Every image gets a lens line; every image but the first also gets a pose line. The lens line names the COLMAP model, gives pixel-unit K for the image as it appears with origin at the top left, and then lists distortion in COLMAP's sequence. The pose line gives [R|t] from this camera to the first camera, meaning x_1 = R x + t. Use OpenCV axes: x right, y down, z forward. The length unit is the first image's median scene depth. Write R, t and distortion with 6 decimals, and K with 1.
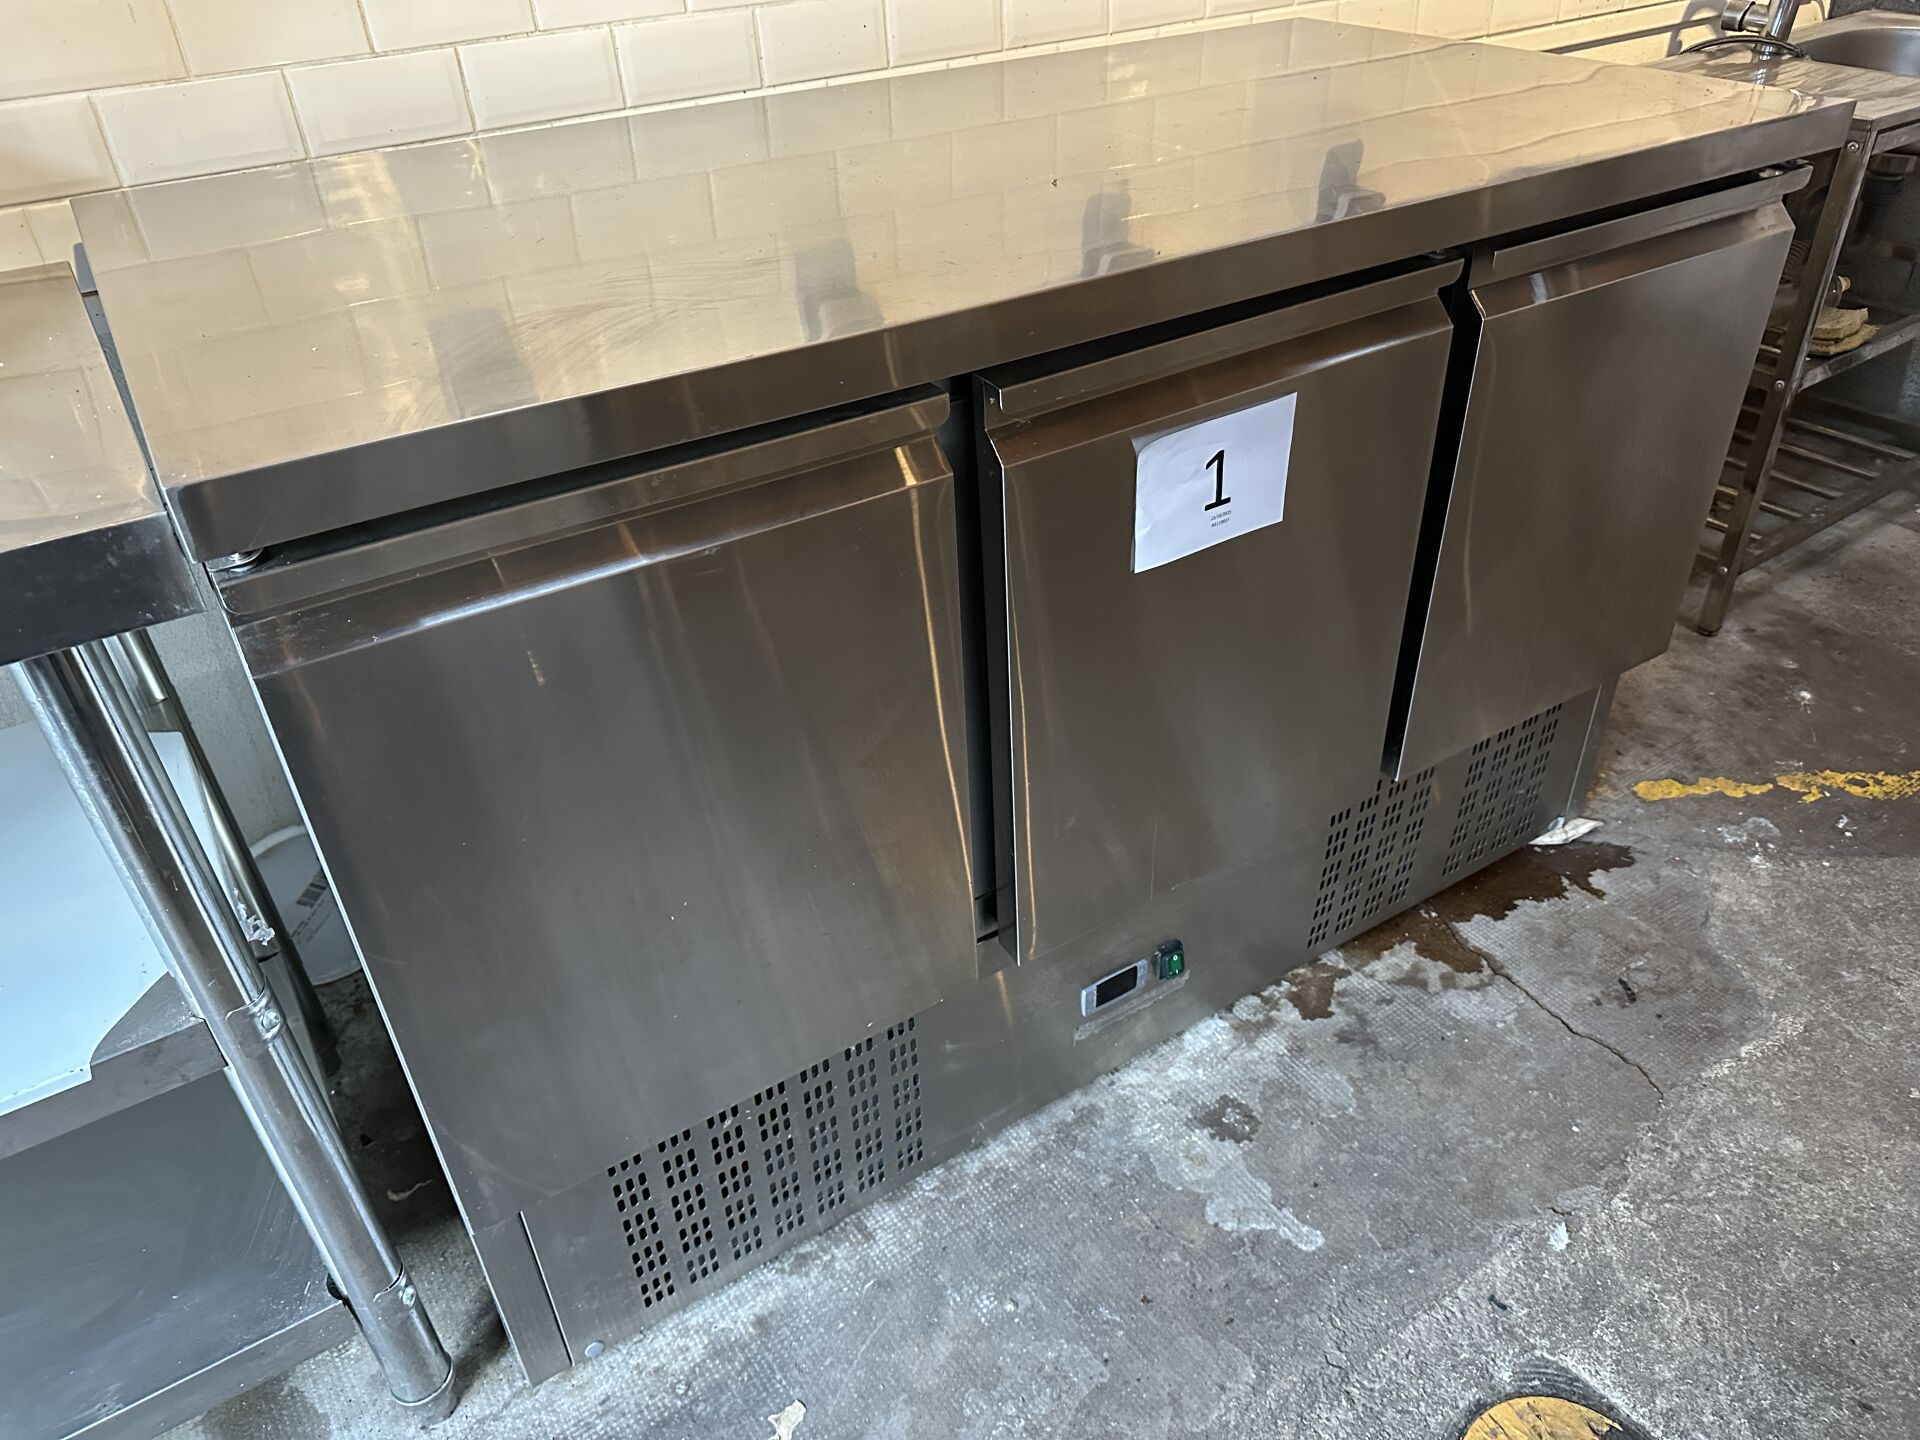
lens RADIAL K [[1361.9, 0, 950.1], [0, 1361.9, 714.7], [0, 0, 1]] dist [0.018695, -0.036192]
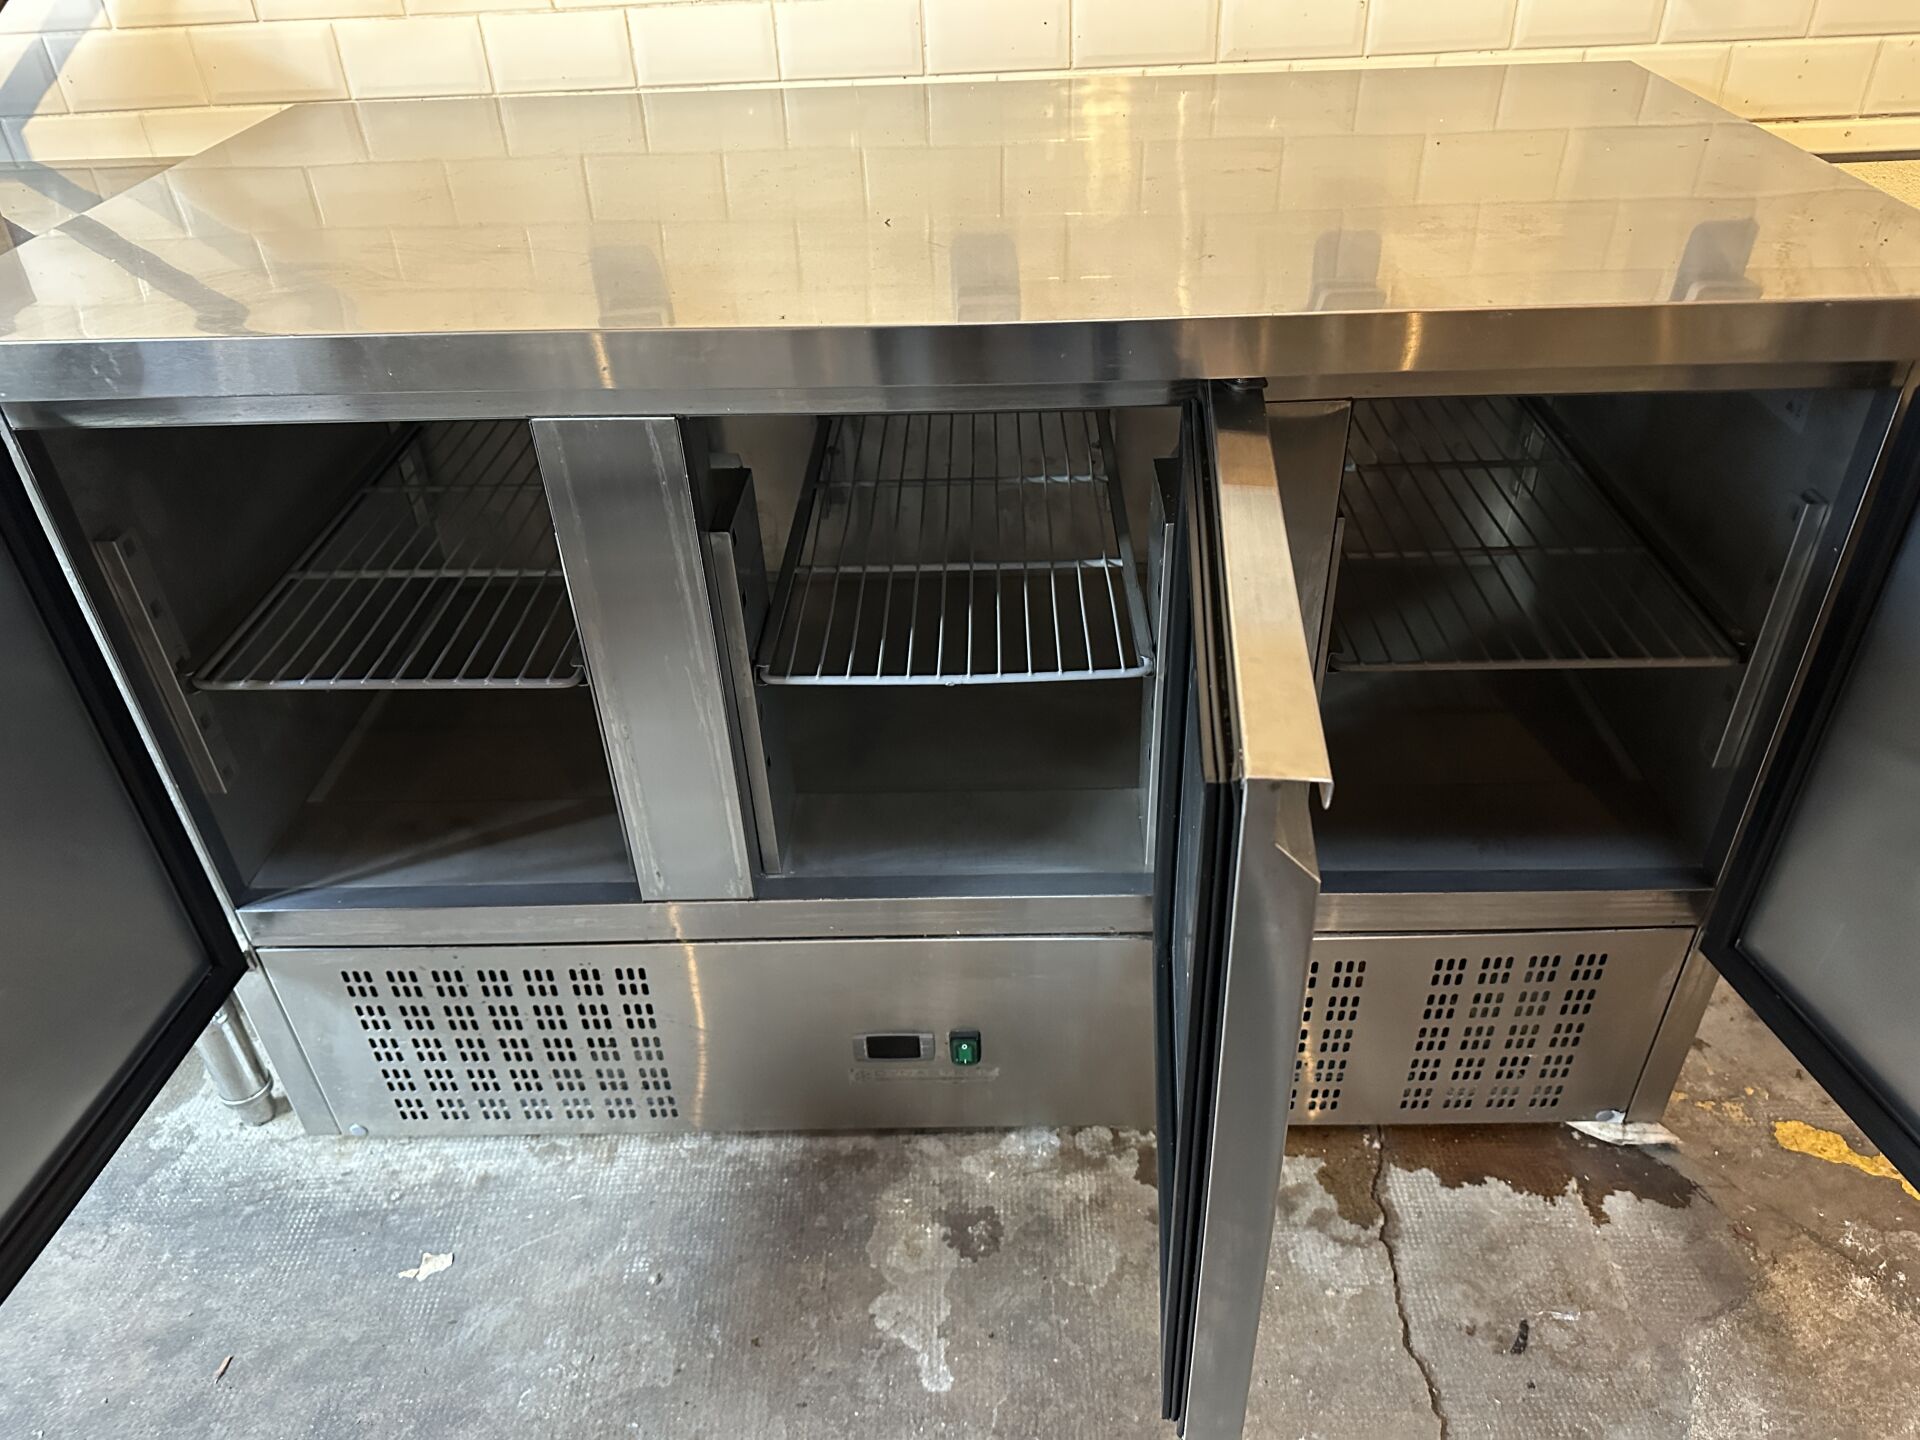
lens RADIAL K [[1361.3, 0, 953.9], [0, 1361.3, 709.1], [0, 0, 1]] dist [-0.004109, -0.002157]
pose [[0.839501, 0.321666, -0.437915, 0.464880], [-0.302861, 0.946146, 0.114384, -0.139851], [0.451125, 0.036602, 0.891710, 0.137844]]
